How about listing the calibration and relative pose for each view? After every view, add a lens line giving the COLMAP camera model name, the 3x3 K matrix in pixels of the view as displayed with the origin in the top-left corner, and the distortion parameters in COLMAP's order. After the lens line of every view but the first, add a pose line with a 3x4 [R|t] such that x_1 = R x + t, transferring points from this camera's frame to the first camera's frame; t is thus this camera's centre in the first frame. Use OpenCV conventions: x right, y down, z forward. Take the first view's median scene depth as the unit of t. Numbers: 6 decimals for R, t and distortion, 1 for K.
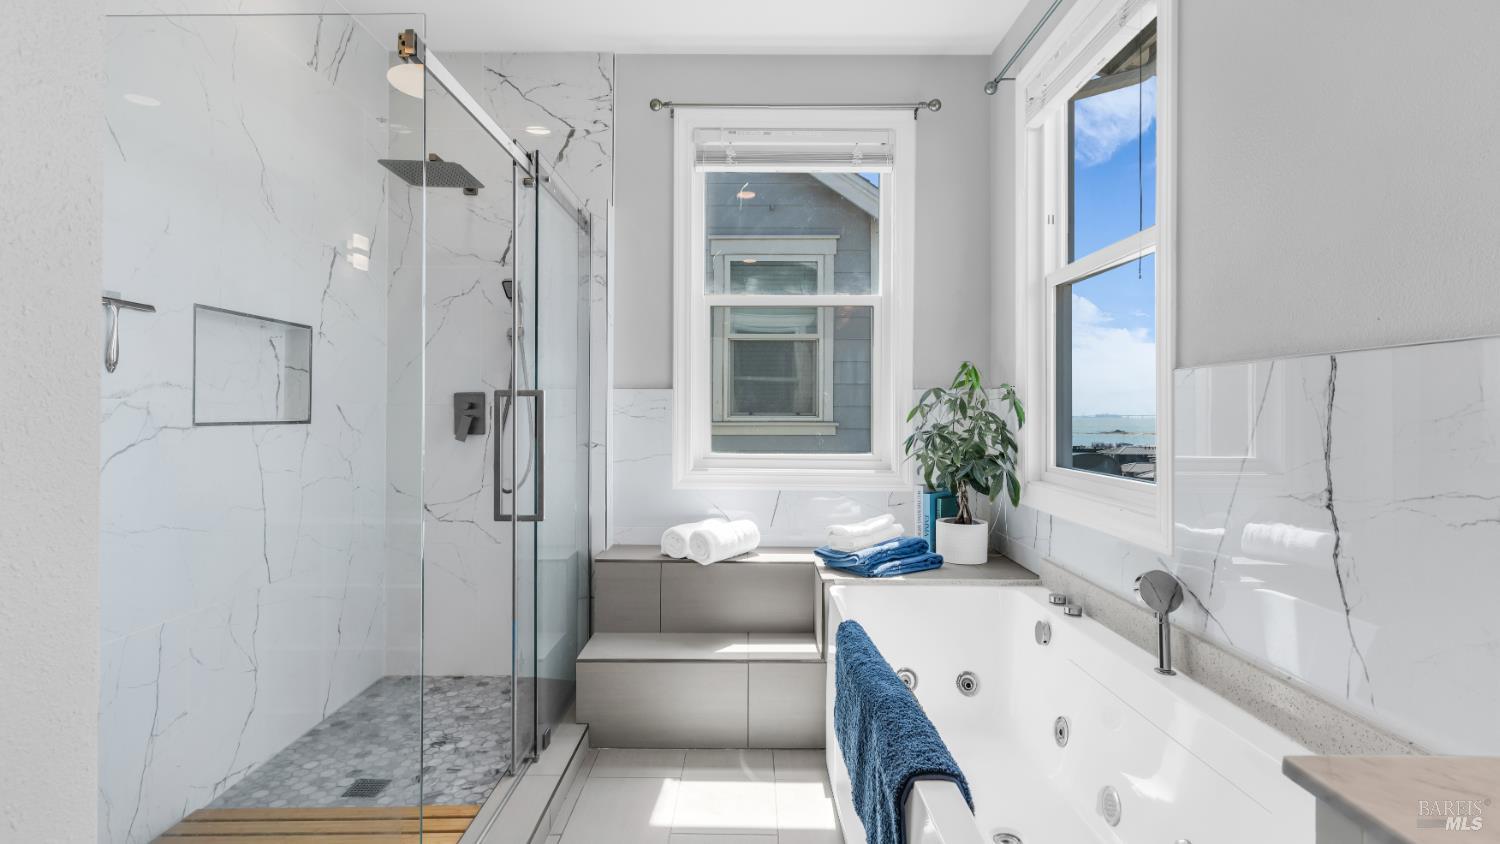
lens RADIAL K [[723.2, 0, 745.0], [0, 723.2, 408.8], [0, 0, 1]] dist [0.005014, 0.000597]
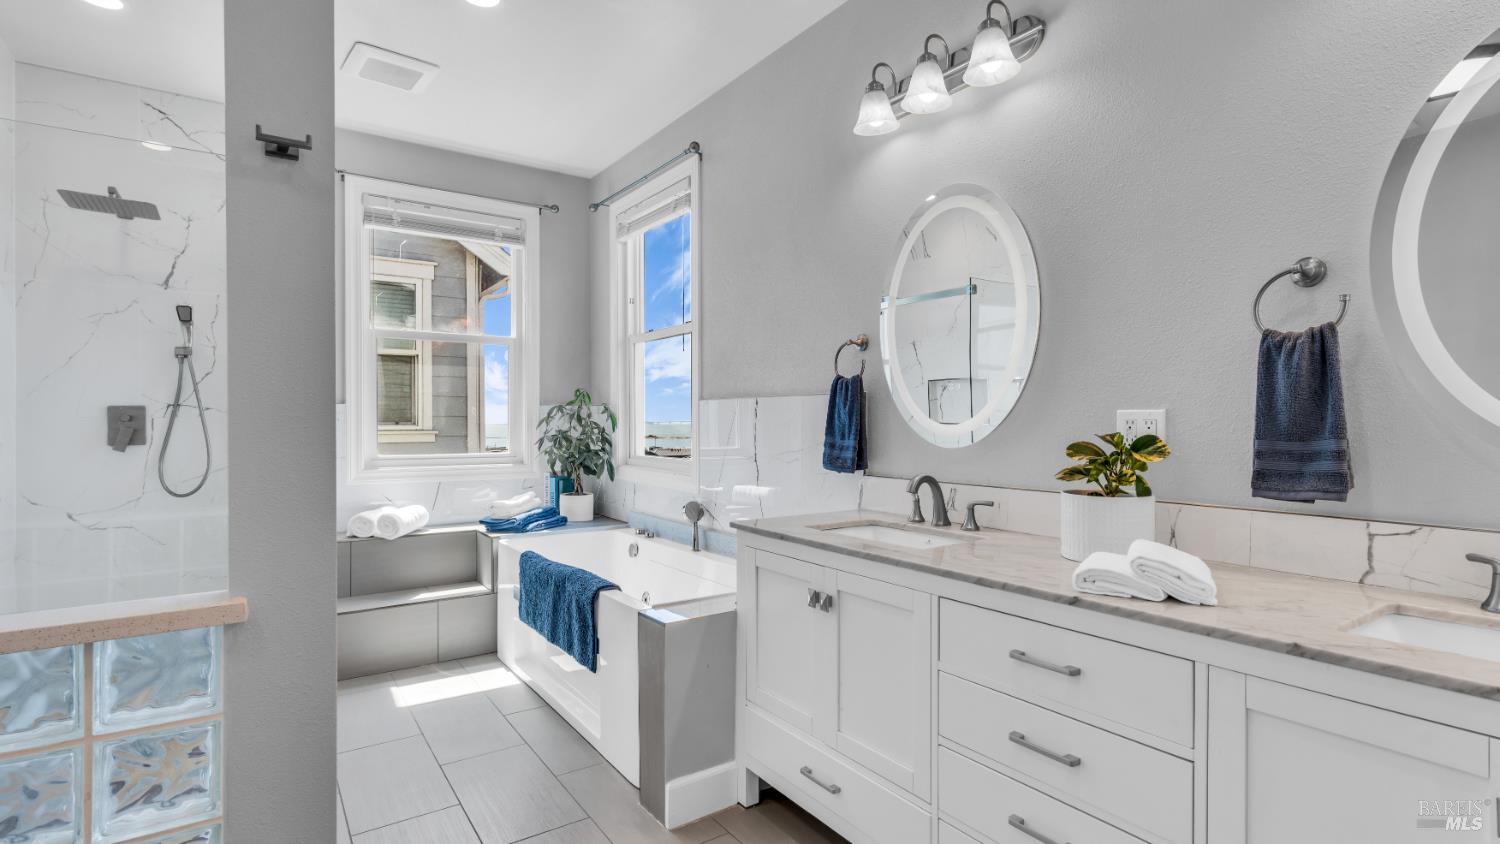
lens RADIAL K [[714.5, 0, 750.0], [0, 714.5, 422.0], [0, 0, 1]] dist [-0.001888, 0.000168]
pose [[0.817922, -0.006273, 0.575295, -0.263201], [0.001672, 0.999962, 0.008525, -0.006730], [-0.575327, -0.006011, 0.817901, -0.425758]]
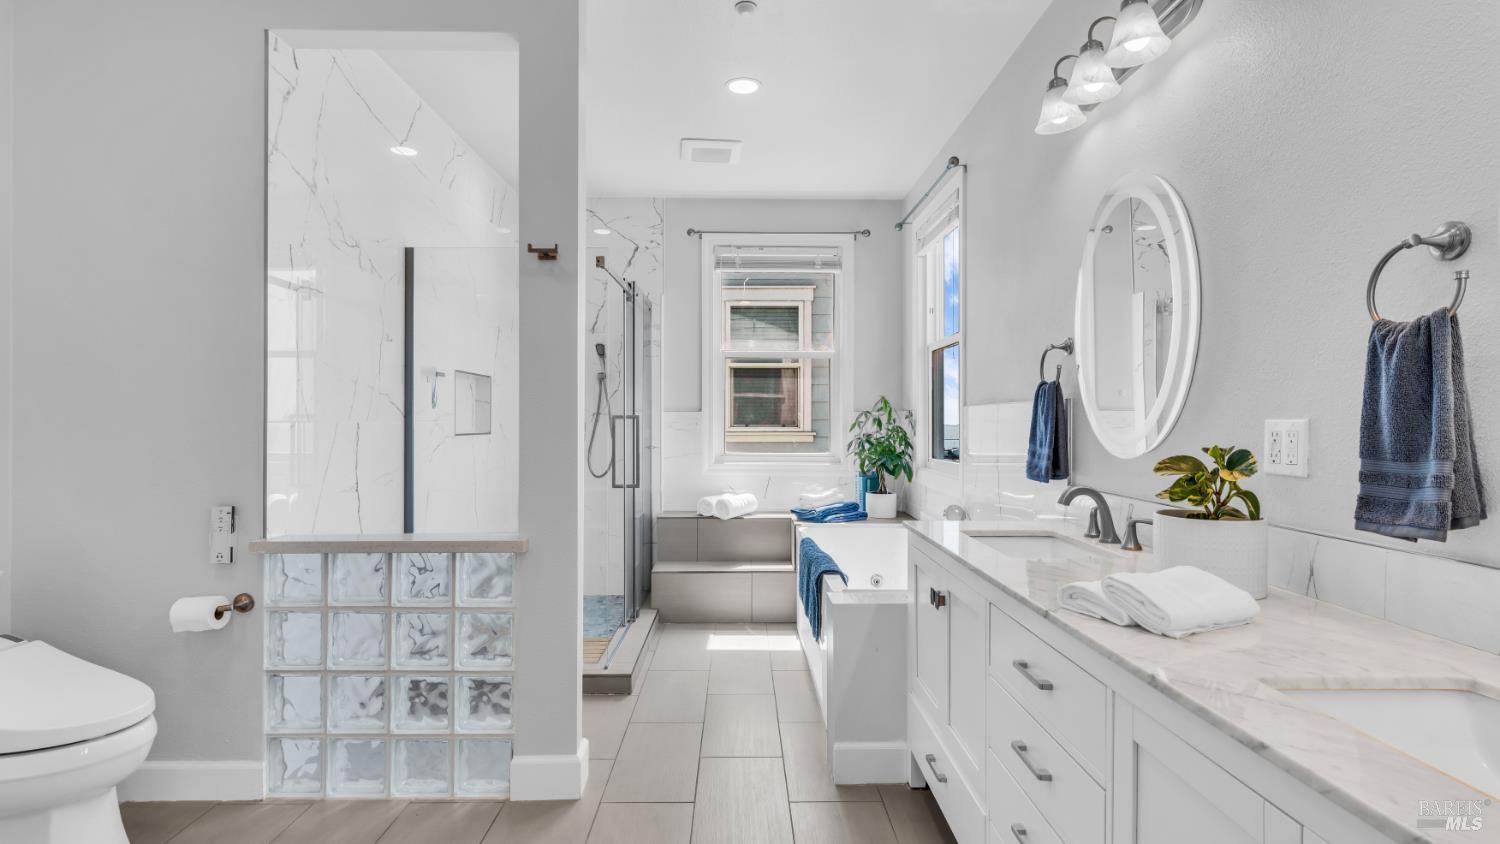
lens RADIAL K [[714.5, 0, 750.0], [0, 714.5, 422.0], [0, 0, 1]] dist [-0.001888, 0.000168]
pose [[0.999774, -0.003000, 0.021056, -0.030700], [0.002909, 0.999986, 0.004364, -0.012927], [-0.021069, -0.004301, 0.999769, -0.620386]]
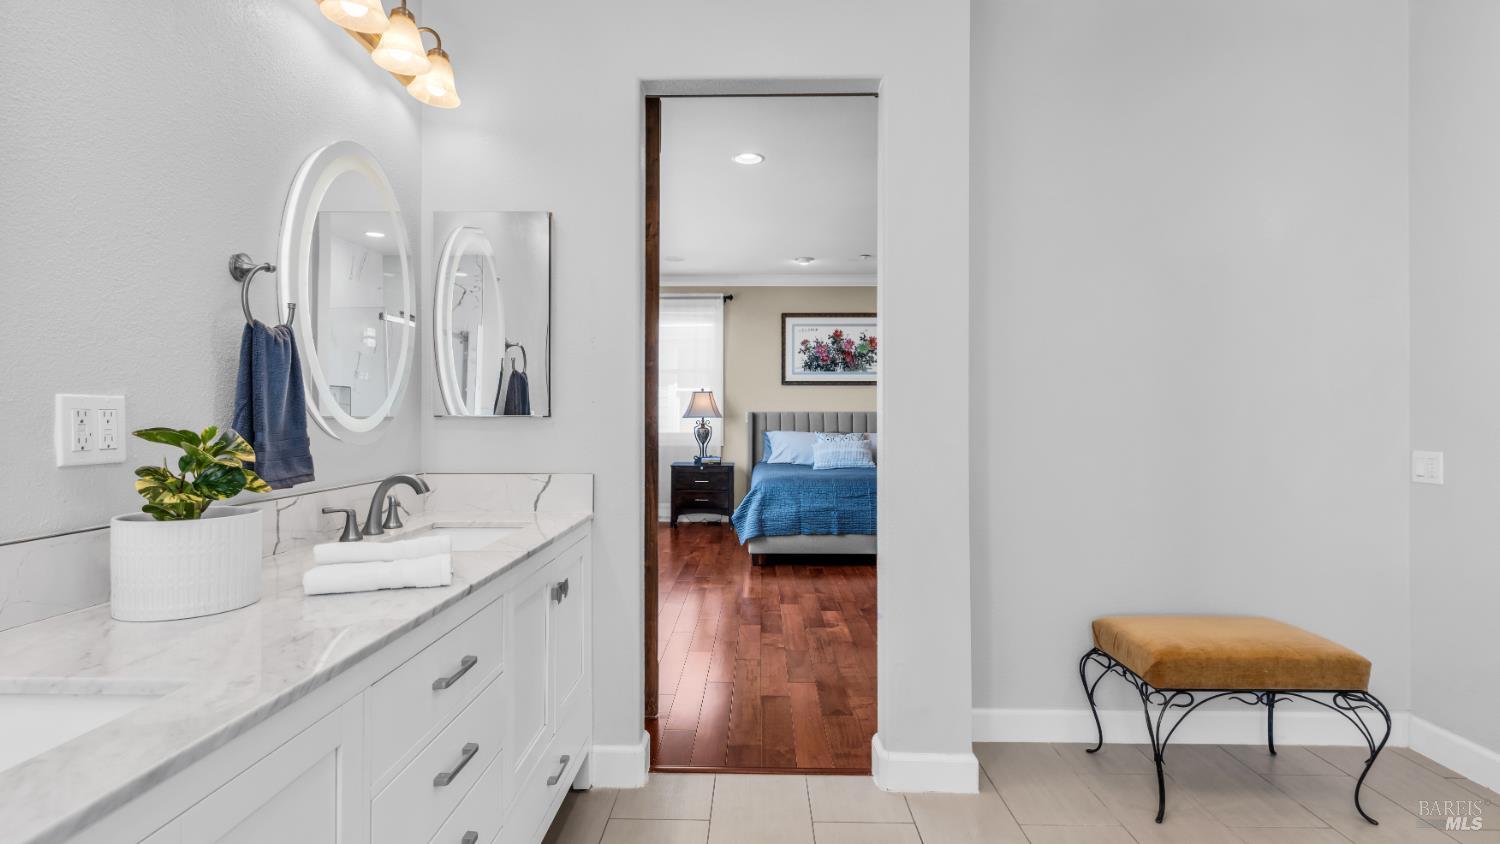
lens RADIAL K [[714.5, 0, 750.0], [0, 714.5, 422.0], [0, 0, 1]] dist [-0.001888, 0.000168]
pose [[-0.999877, -0.008678, 0.013101, -0.016950], [-0.008629, 0.999955, 0.003817, -0.000288], [-0.013133, 0.003703, -0.999907, 0.284714]]
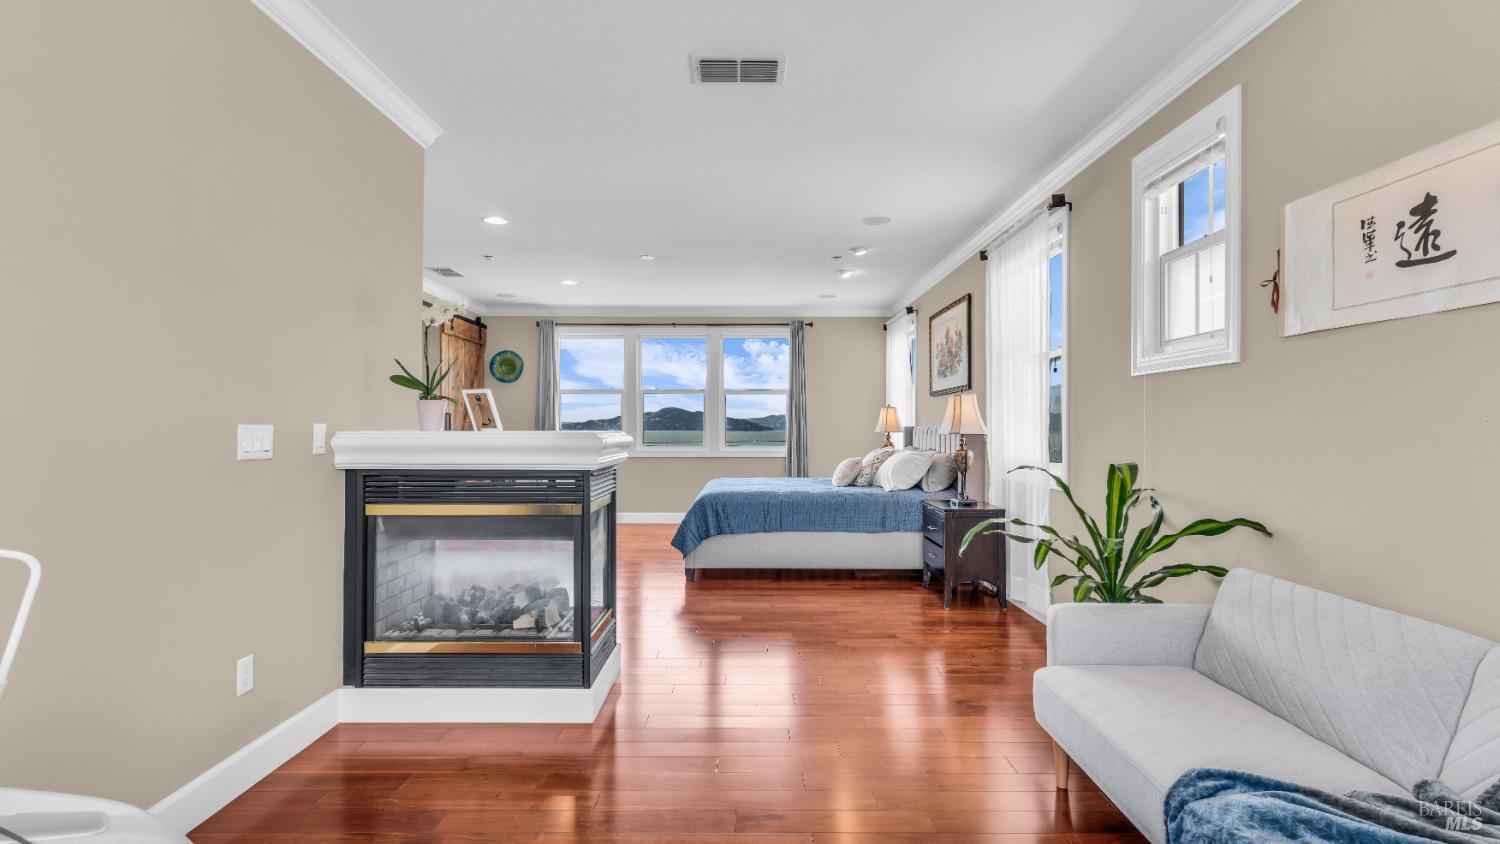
lens RADIAL K [[723.2, 0, 745.0], [0, 723.2, 408.8], [0, 0, 1]] dist [0.005014, 0.000597]
pose [[-0.002156, 0.013307, 0.999909, -2.694375], [-0.007089, 0.999886, -0.013322, -0.051312], [-0.999973, -0.007117, -0.002061, -1.880169]]
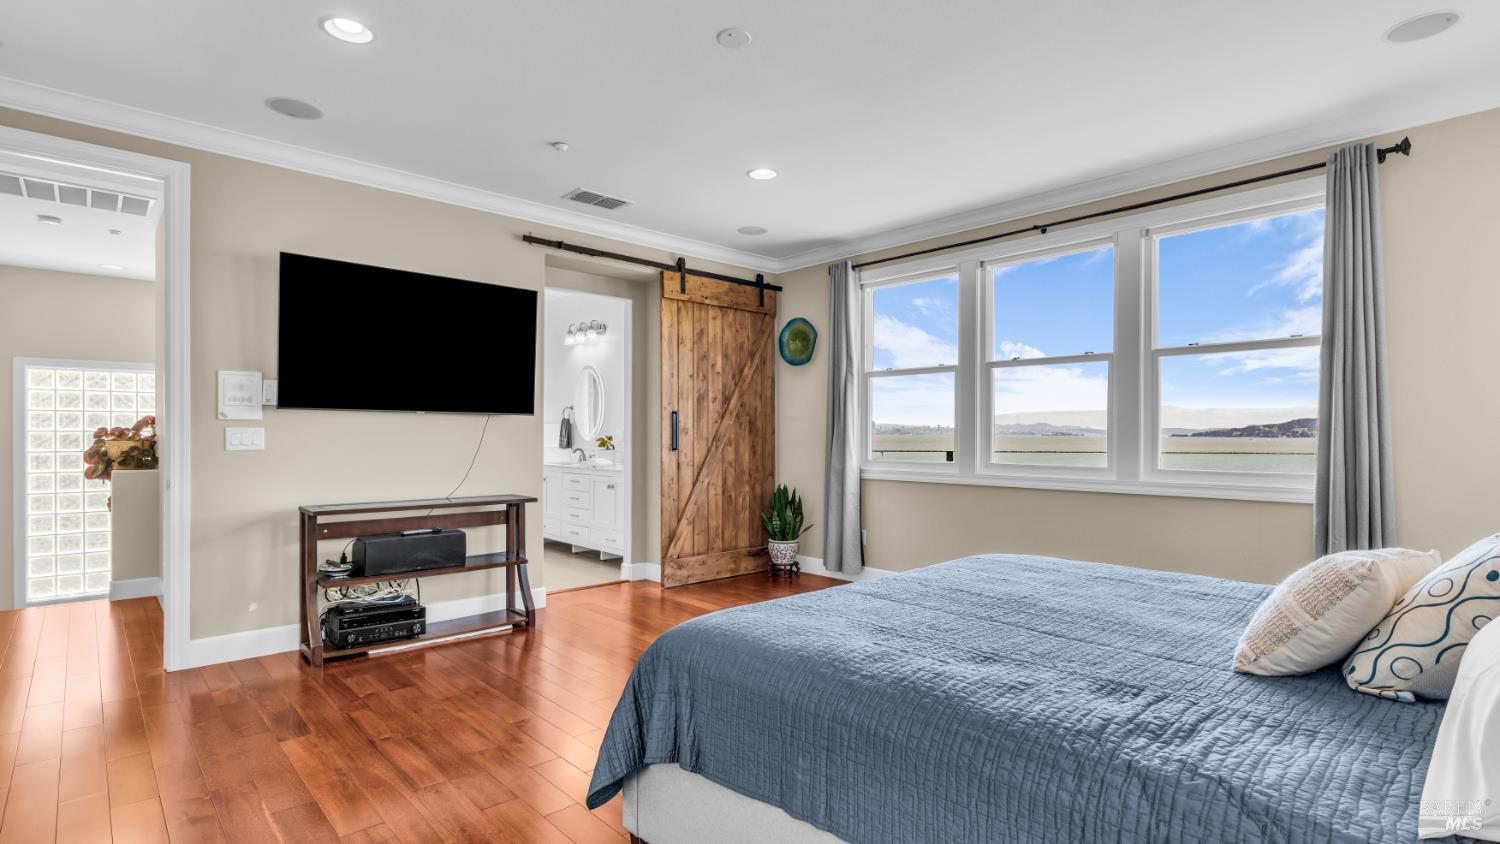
lens RADIAL K [[723.2, 0, 745.0], [0, 723.2, 408.8], [0, 0, 1]] dist [0.005014, 0.000597]
pose [[0.731608, 0.011233, 0.681633, -1.070082], [0.006577, 0.999701, -0.023534, -0.021388], [-0.681694, 0.021700, 0.731315, -2.315462]]
